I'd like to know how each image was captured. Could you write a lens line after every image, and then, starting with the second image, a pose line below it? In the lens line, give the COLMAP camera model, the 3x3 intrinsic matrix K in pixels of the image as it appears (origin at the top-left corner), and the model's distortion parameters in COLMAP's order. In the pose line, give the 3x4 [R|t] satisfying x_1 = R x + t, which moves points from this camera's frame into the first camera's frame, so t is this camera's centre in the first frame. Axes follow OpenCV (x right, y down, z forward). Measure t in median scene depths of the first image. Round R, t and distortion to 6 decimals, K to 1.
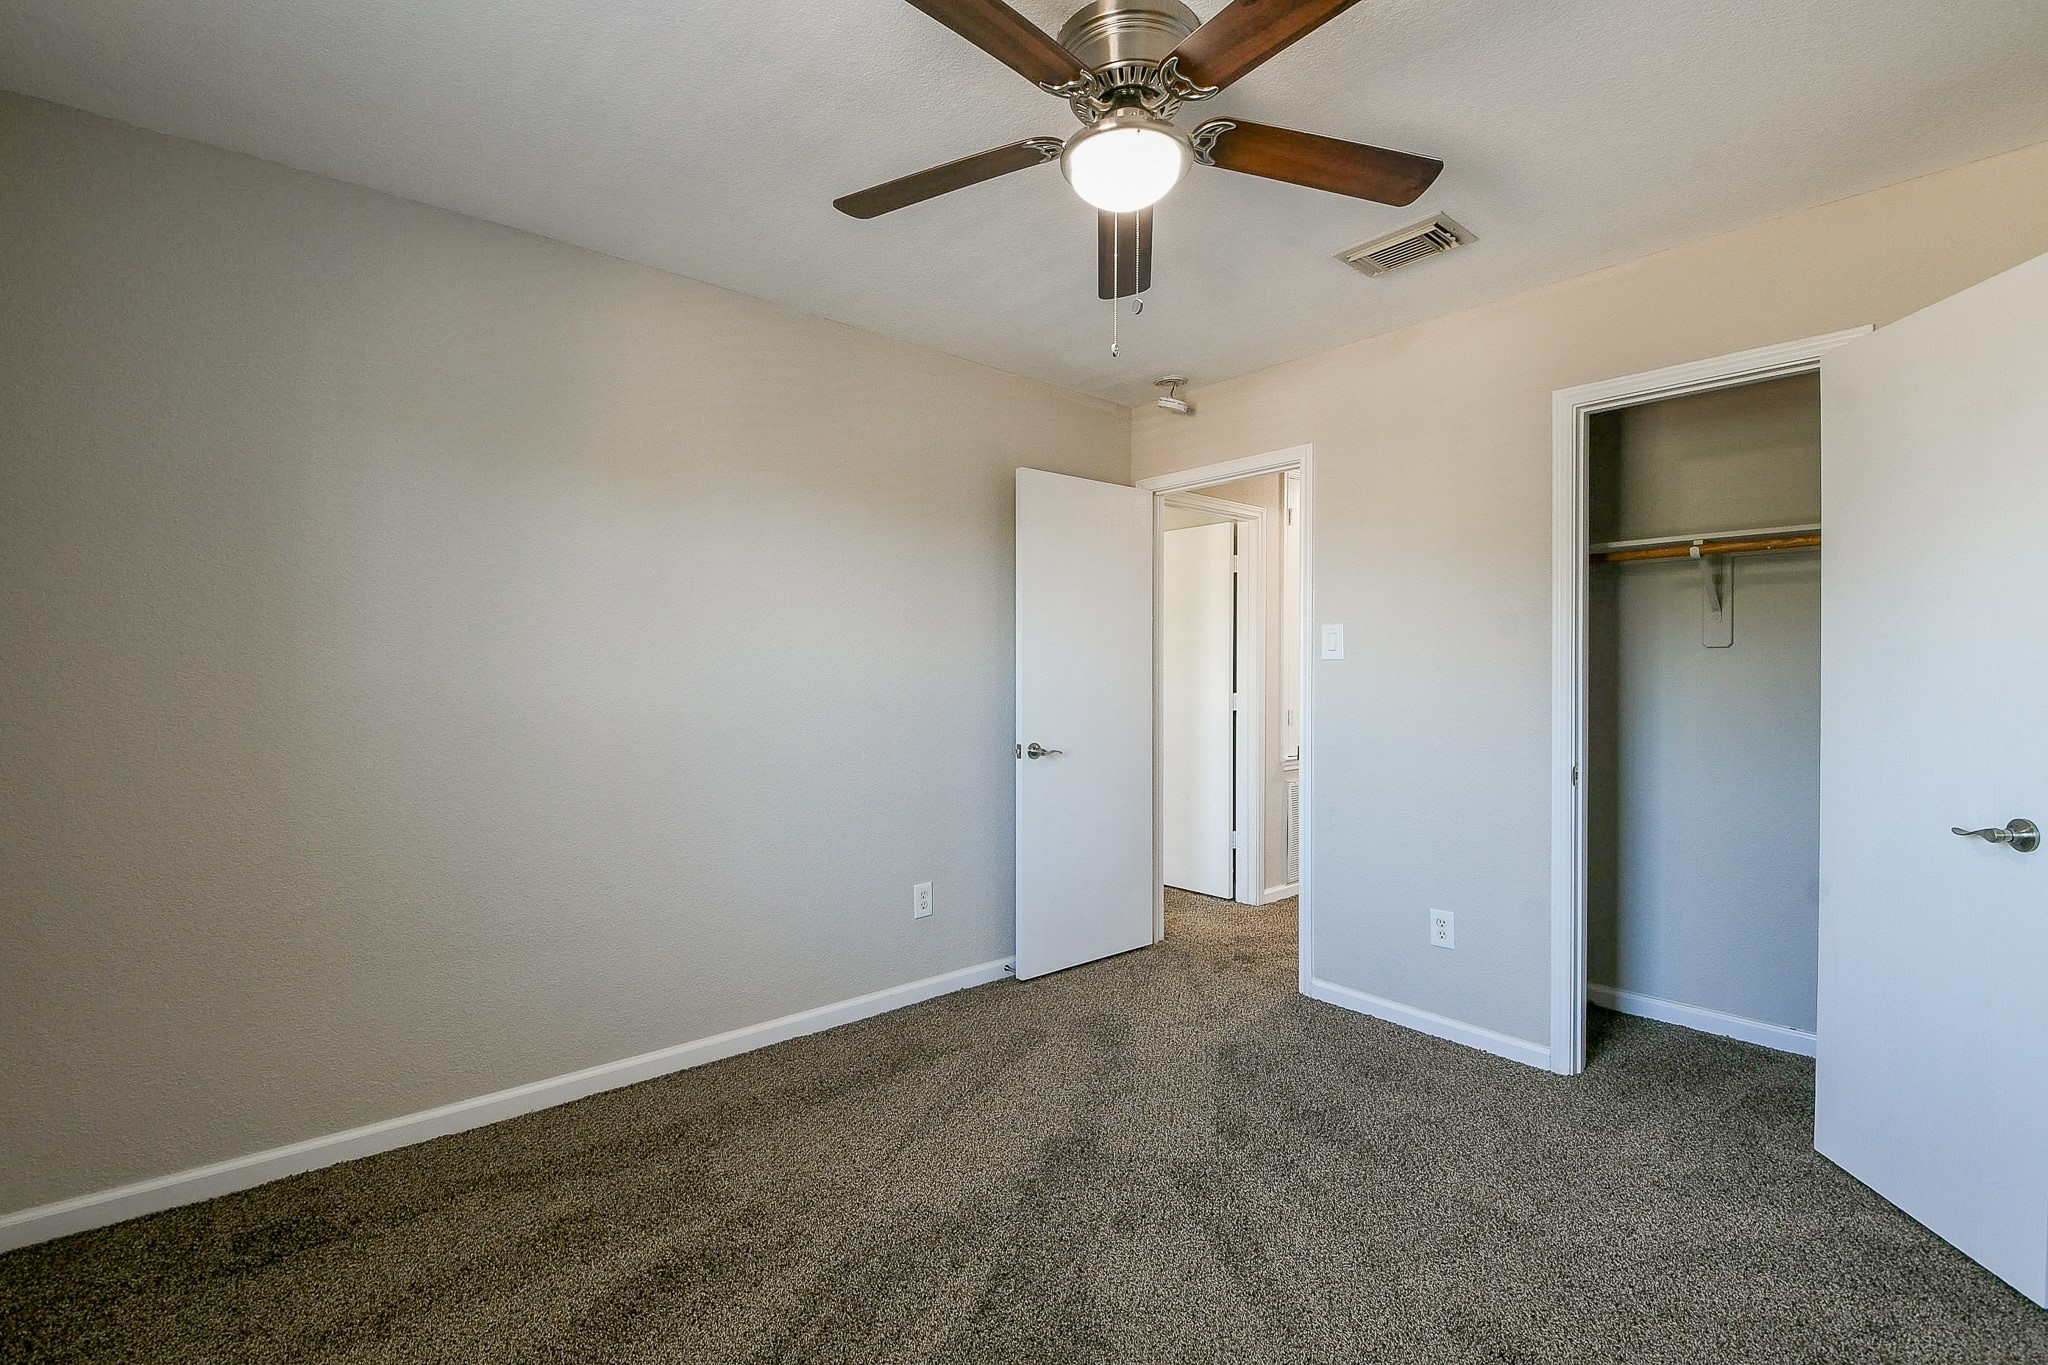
lens RADIAL K [[913.5, 0, 1014.7], [0, 913.5, 676.1], [0, 0, 1]] dist [0.027519, -0.026659]
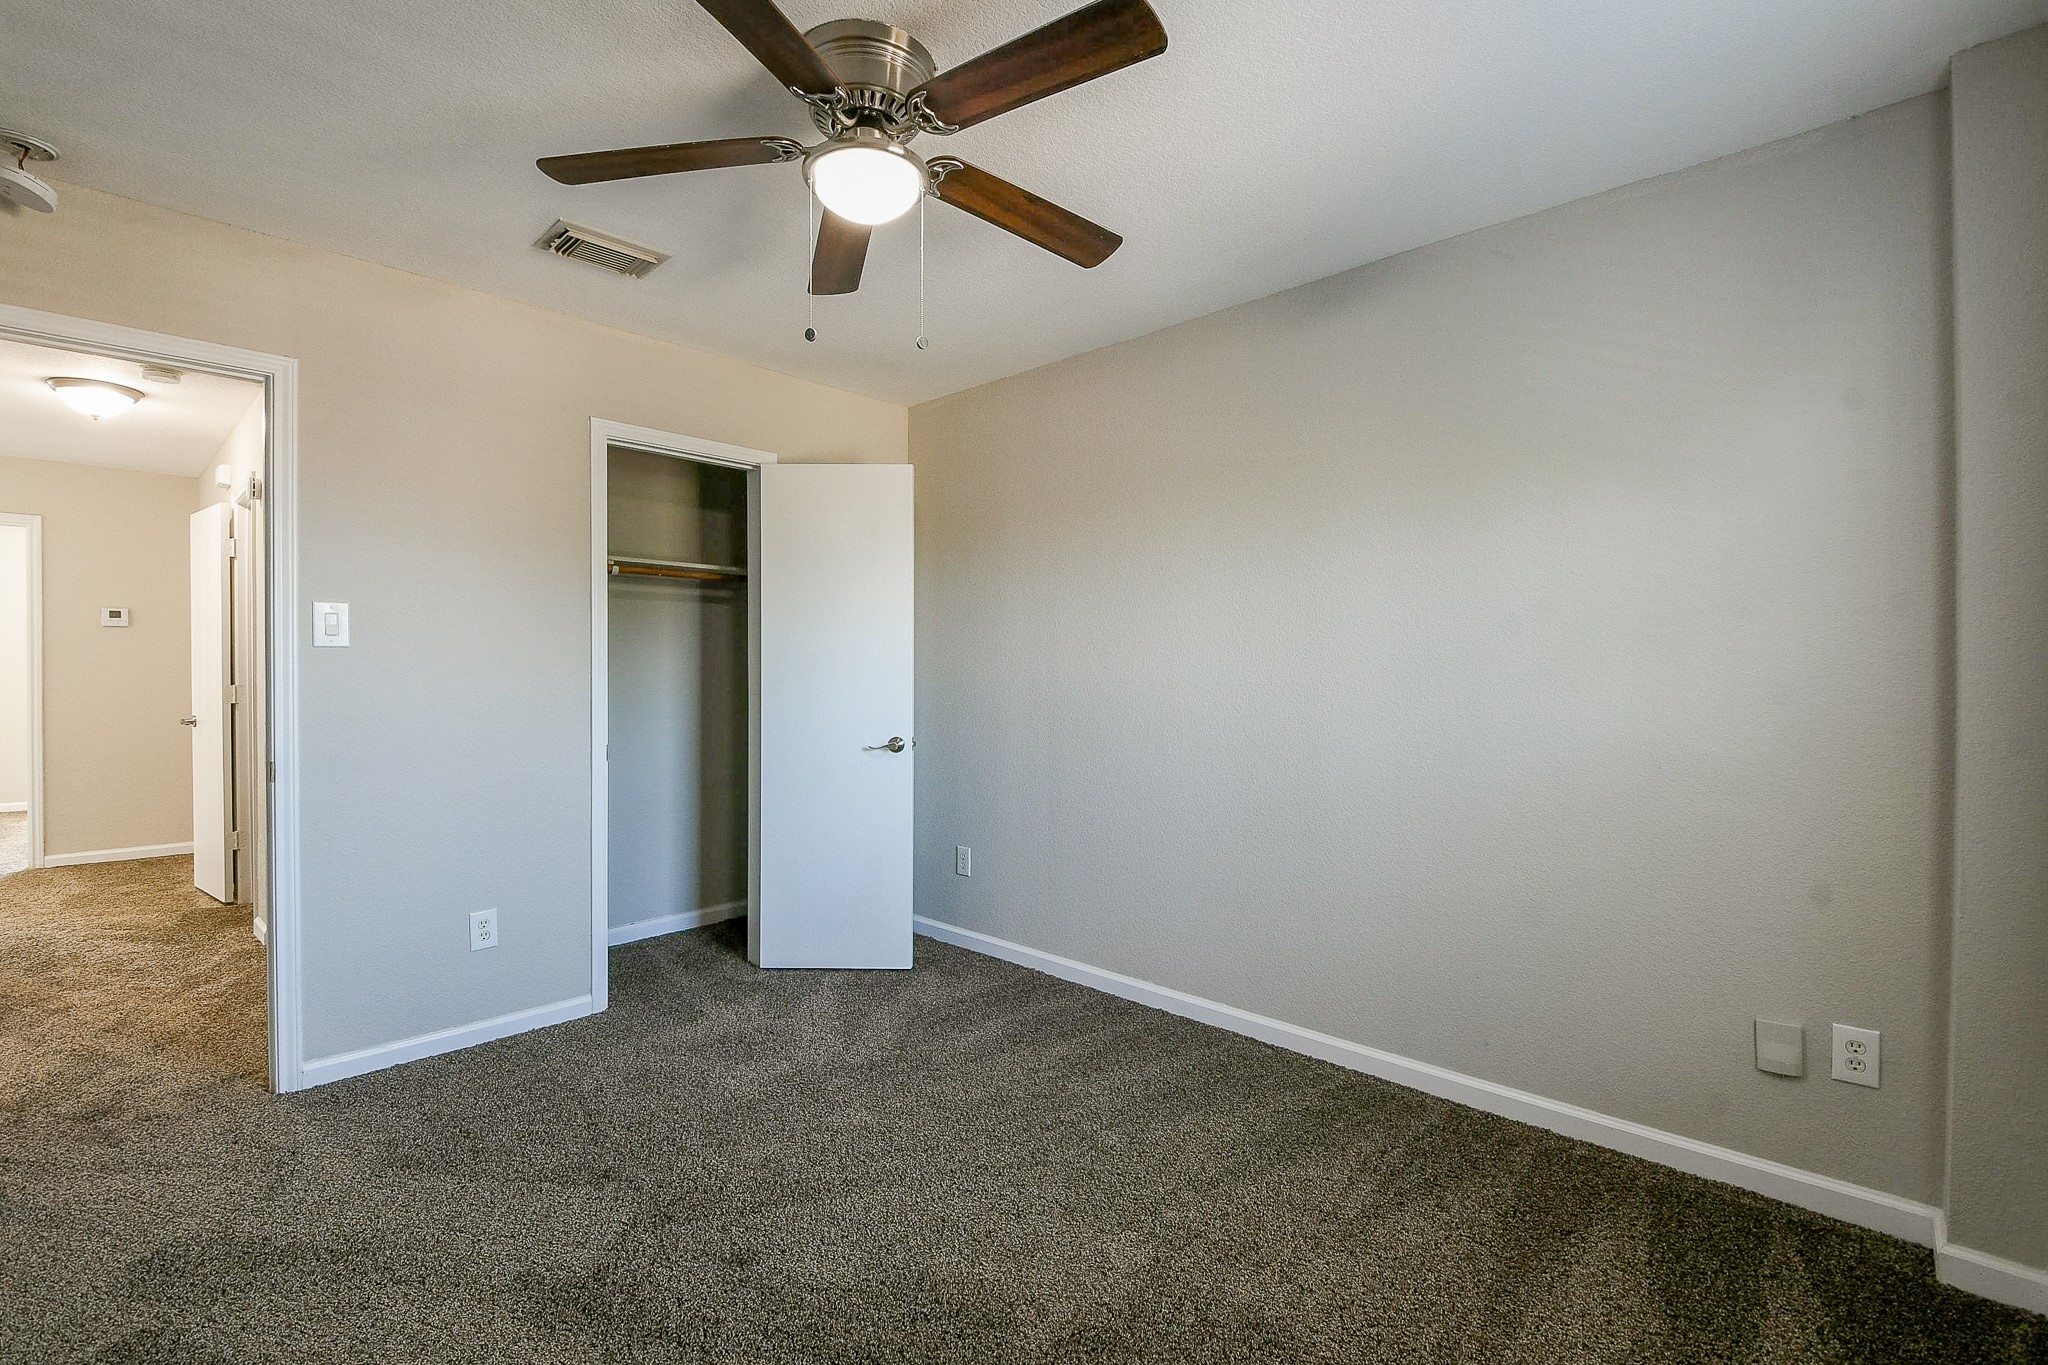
lens RADIAL K [[913.5, 0, 1014.7], [0, 913.5, 676.1], [0, 0, 1]] dist [0.027519, -0.026659]
pose [[-0.113230, -0.010501, 0.993513, -0.612248], [-0.002469, 0.999944, 0.010287, -0.002070], [-0.993566, -0.001288, -0.113250, 0.616874]]
